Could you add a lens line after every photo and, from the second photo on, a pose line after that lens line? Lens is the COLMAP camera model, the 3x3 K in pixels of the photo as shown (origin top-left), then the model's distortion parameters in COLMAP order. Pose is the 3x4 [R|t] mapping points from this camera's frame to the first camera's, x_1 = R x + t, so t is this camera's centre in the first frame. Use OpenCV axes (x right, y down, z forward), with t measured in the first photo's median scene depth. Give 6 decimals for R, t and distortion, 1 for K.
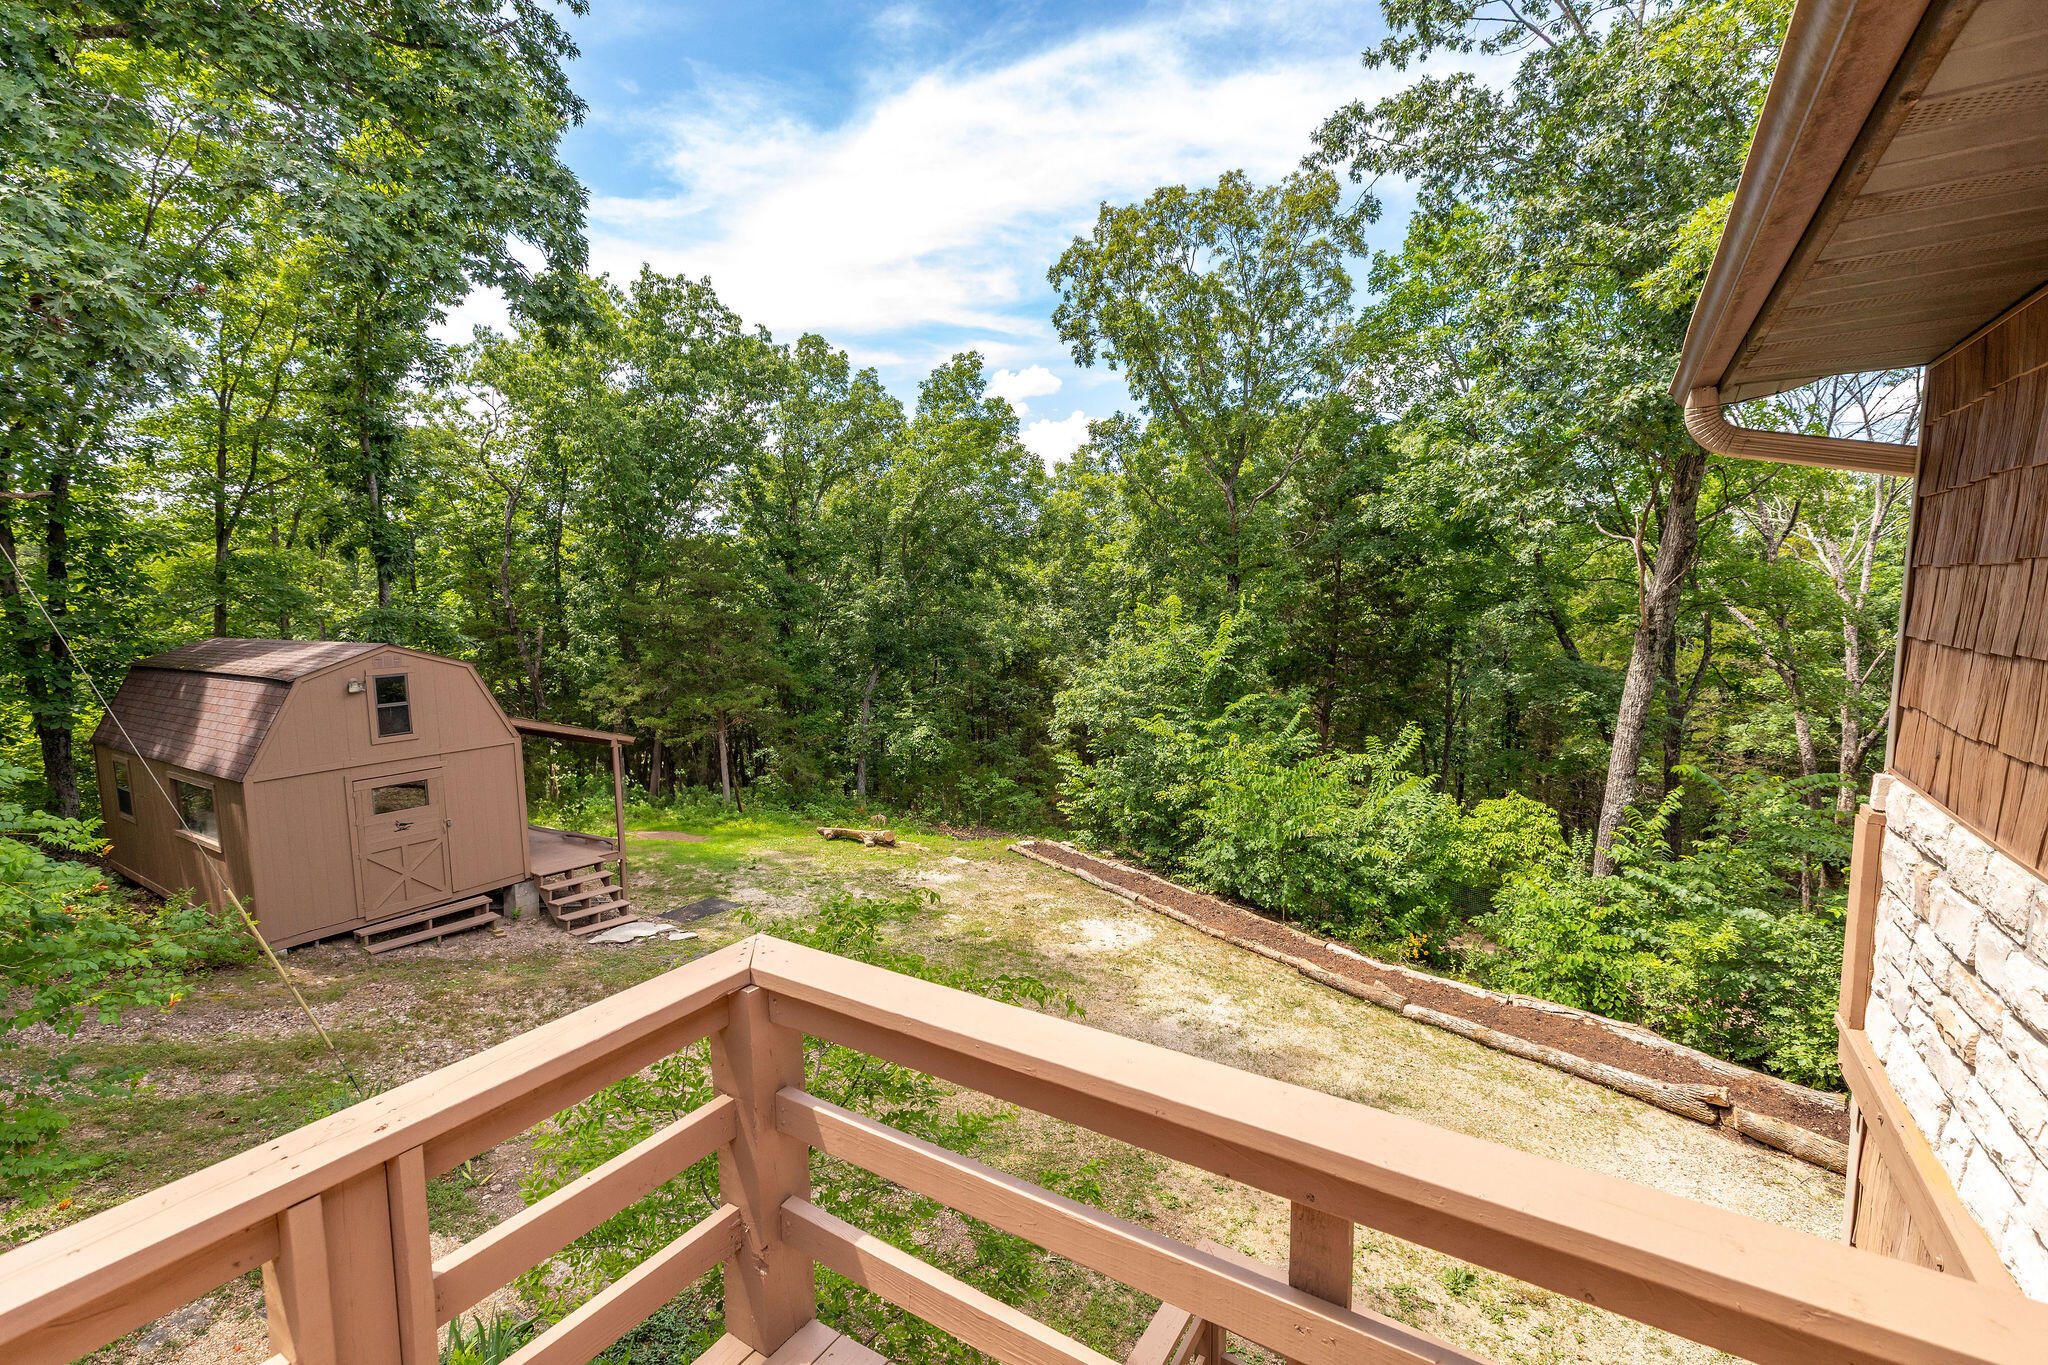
lens RADIAL K [[914.2, 0, 1024.0], [0, 914.2, 682.5], [0, 0, 1]] dist [0.001945, 0.000107]
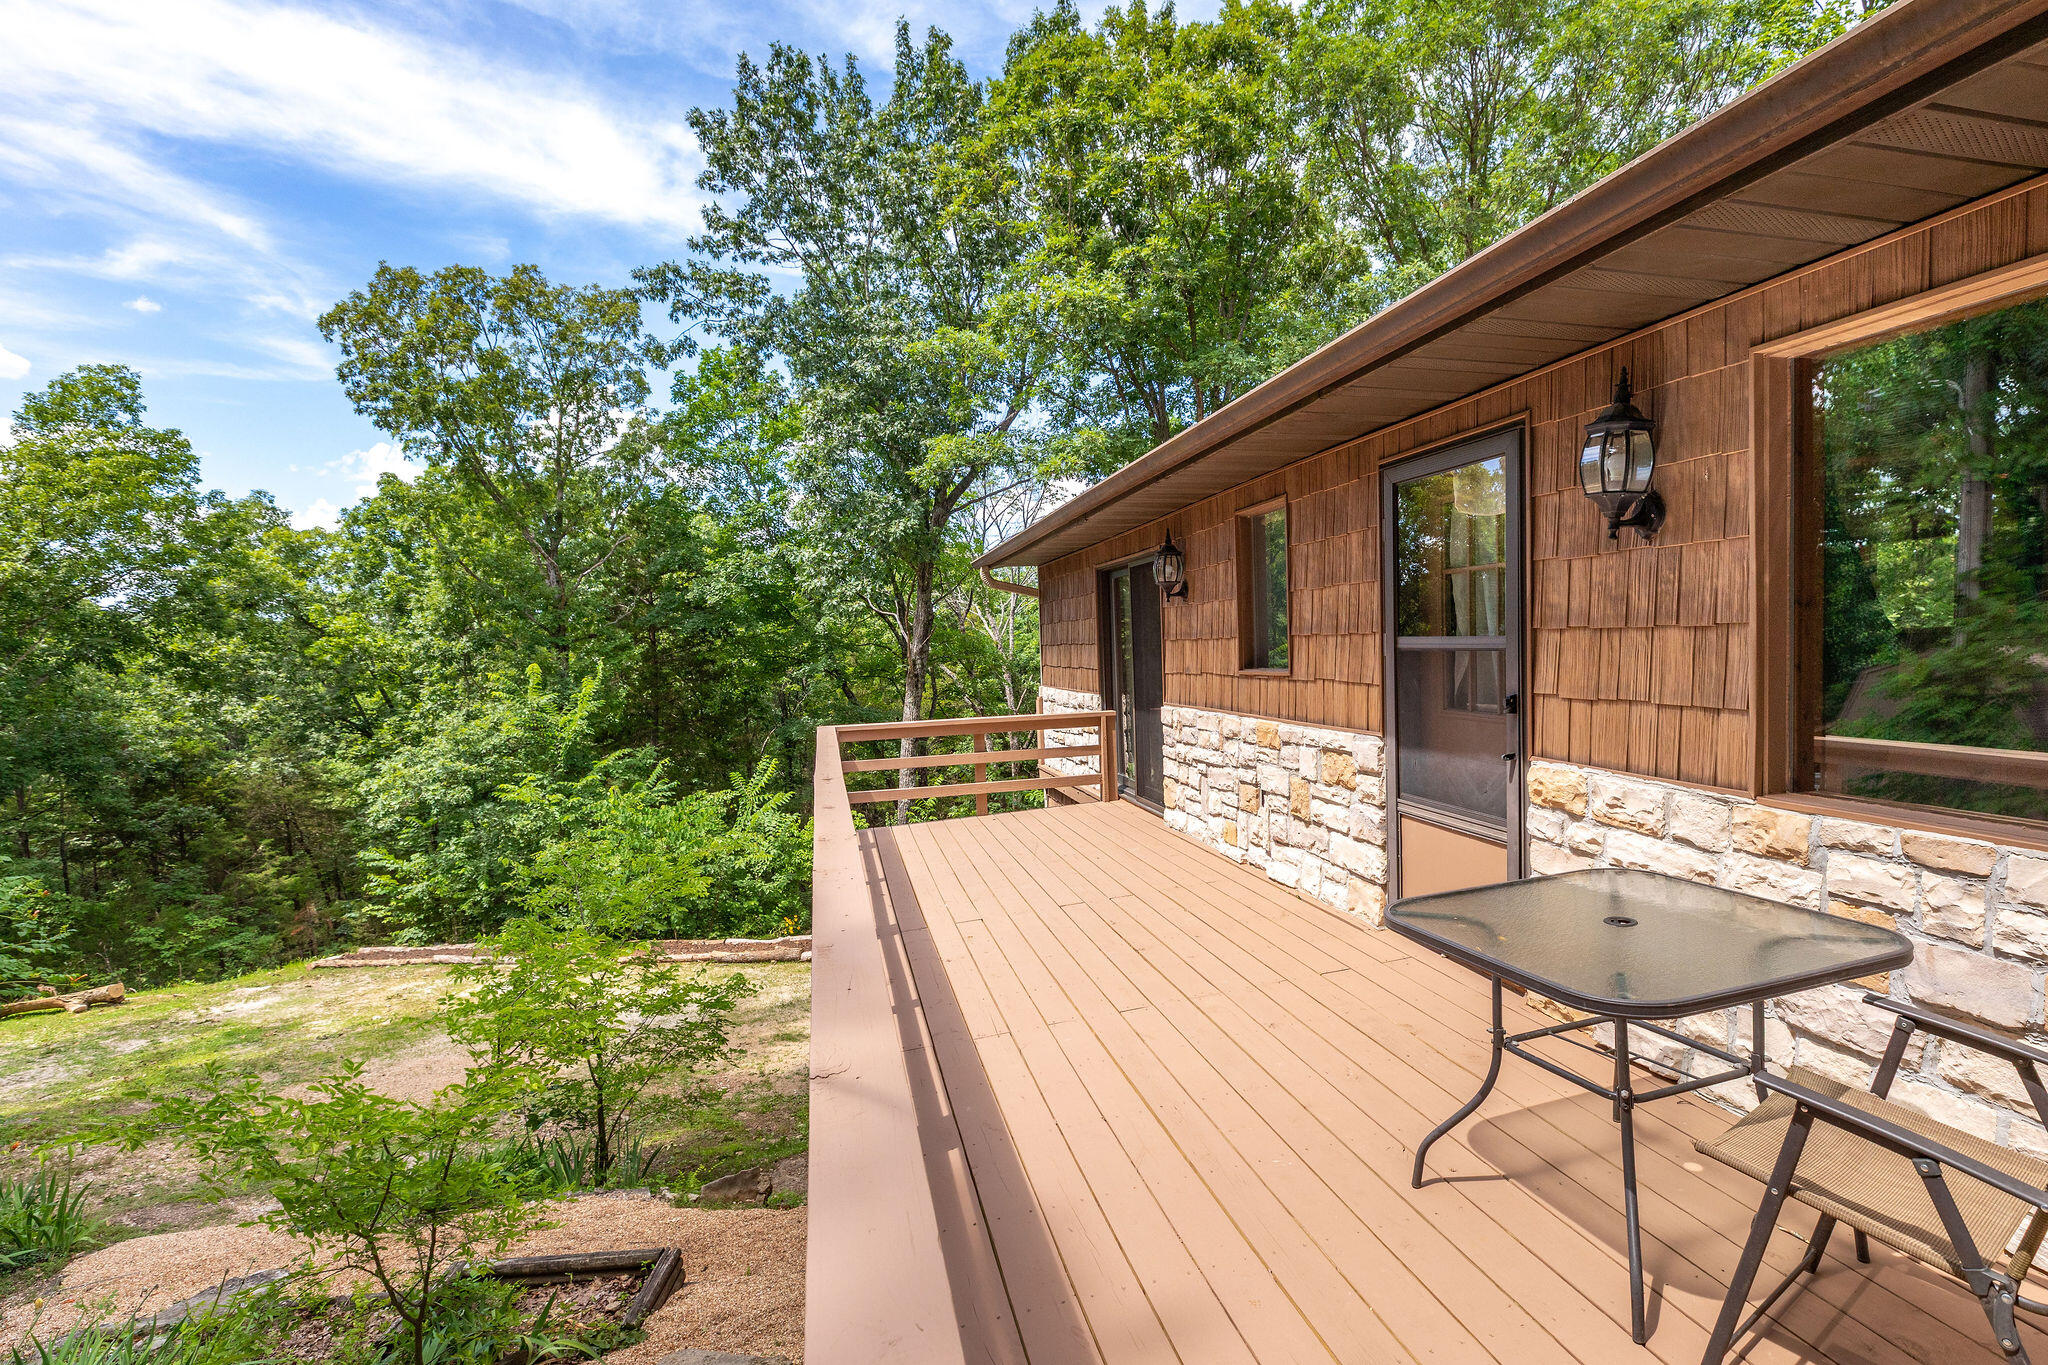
lens RADIAL K [[986.8, 0, 1024.0], [0, 986.8, 682.5], [0, 0, 1]] dist [0.002379, 0.000428]
pose [[0.725039, -0.041593, 0.687450, -0.167405], [0.099440, 0.994037, -0.044735, 0.024826], [-0.681491, 0.100795, 0.724852, -0.165509]]
